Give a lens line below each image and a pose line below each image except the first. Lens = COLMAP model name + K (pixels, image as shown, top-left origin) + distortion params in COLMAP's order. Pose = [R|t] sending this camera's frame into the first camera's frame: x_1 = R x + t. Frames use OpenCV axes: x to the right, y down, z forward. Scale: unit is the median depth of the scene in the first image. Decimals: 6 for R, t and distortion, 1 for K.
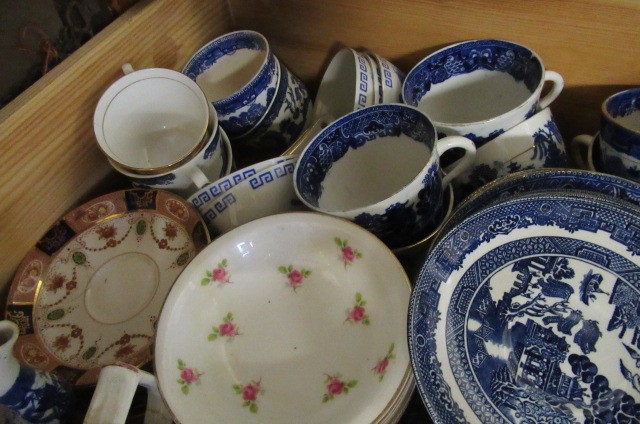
lens RADIAL K [[478.6, 0, 320.2], [0, 478.6, 212.6], [0, 0, 1]] dist [0.000744, -0.000773]
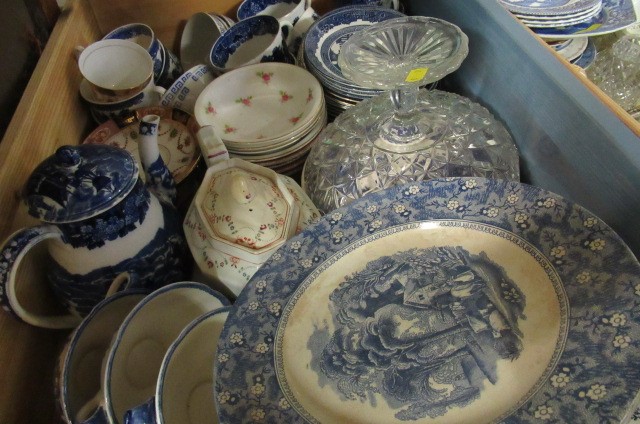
lens RADIAL K [[478.6, 0, 319.9], [0, 478.6, 210.9], [0, 0, 1]] dist [0.000744, -0.000773]
pose [[0.805188, -0.404408, 0.433735, -0.698786], [0.462020, 0.886317, -0.031308, 0.612963], [-0.371765, 0.225603, 0.900496, -0.613837]]
